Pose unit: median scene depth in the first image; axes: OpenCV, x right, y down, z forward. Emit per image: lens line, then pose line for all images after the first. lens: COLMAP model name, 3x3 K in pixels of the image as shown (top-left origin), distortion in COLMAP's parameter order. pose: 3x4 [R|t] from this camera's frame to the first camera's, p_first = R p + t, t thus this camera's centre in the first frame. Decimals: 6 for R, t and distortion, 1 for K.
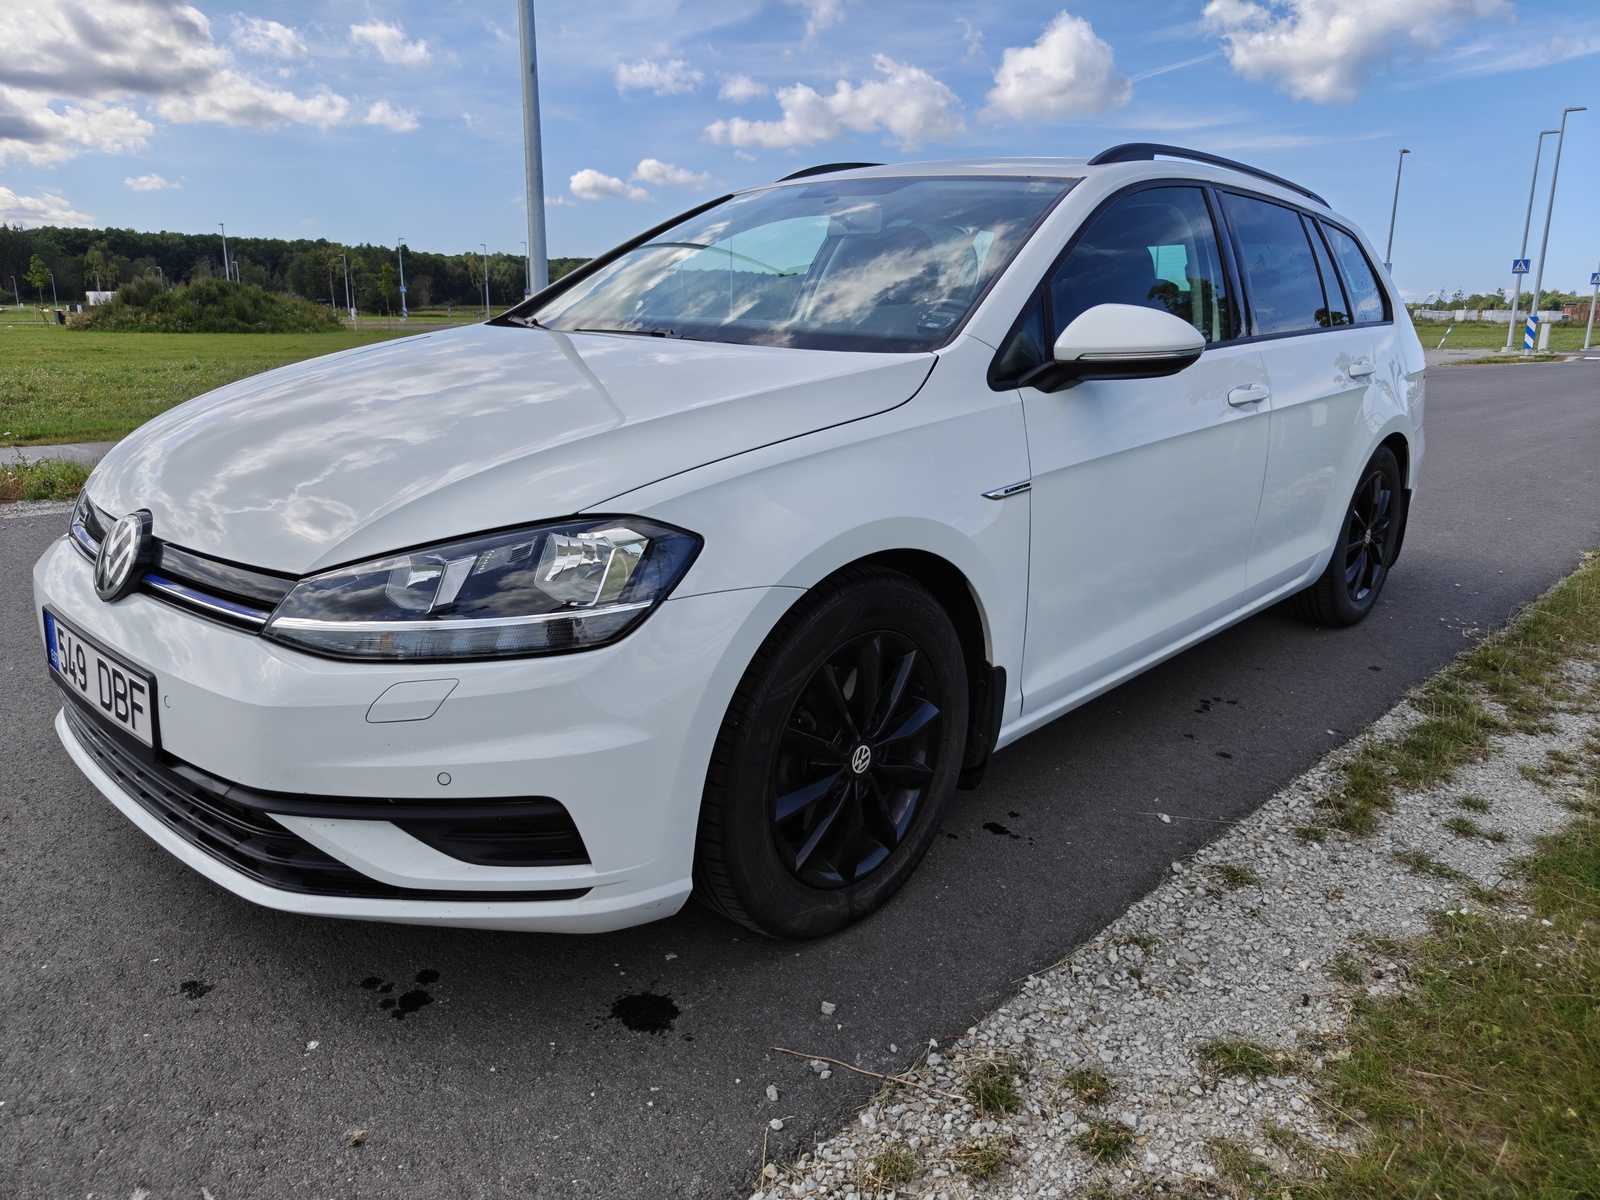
lens RADIAL K [[1107.8, 0, 800.0], [0, 1107.8, 600.0], [0, 0, 1]] dist [0.005876, -0.001219]
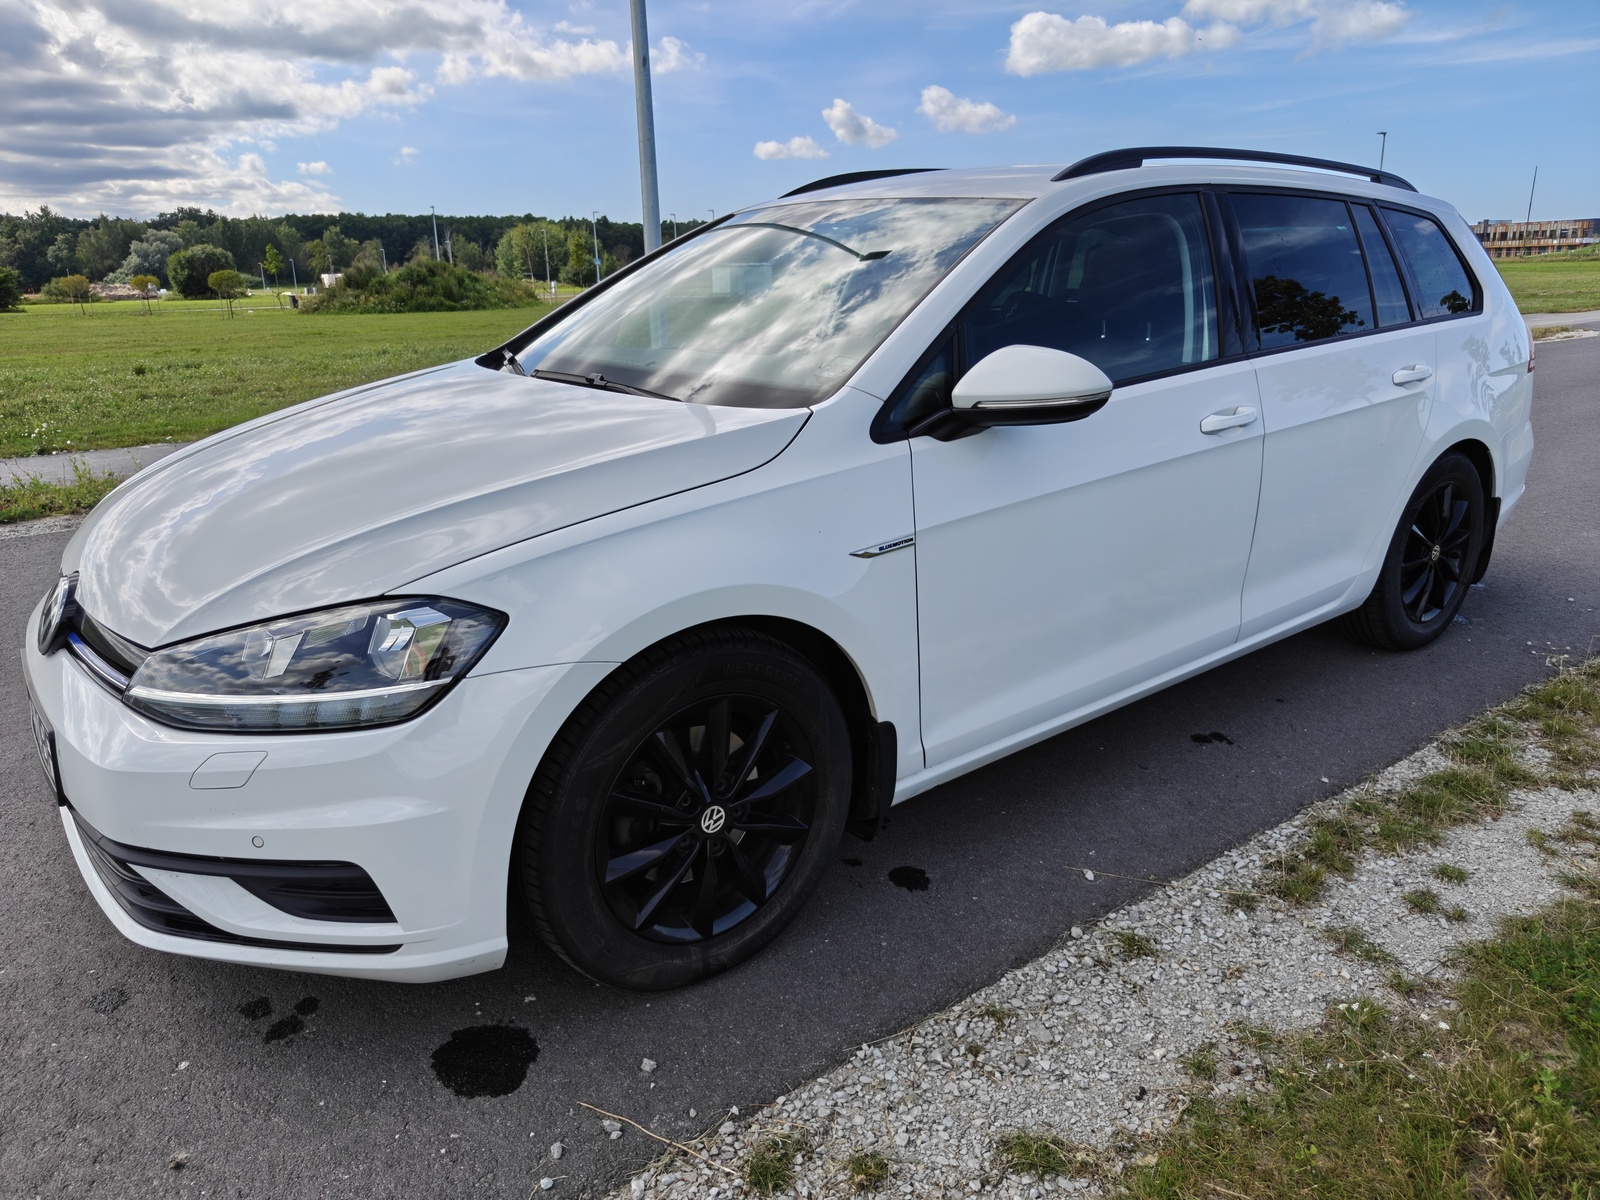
lens RADIAL K [[1117.8, 0, 800.0], [0, 1117.8, 600.0], [0, 0, 1]] dist [-0.000026, 0.006239]
pose [[0.985799, 0.010958, -0.167571, 0.288446], [-0.005610, 0.999461, 0.032354, -0.086123], [0.167835, -0.030954, 0.985329, 0.009213]]
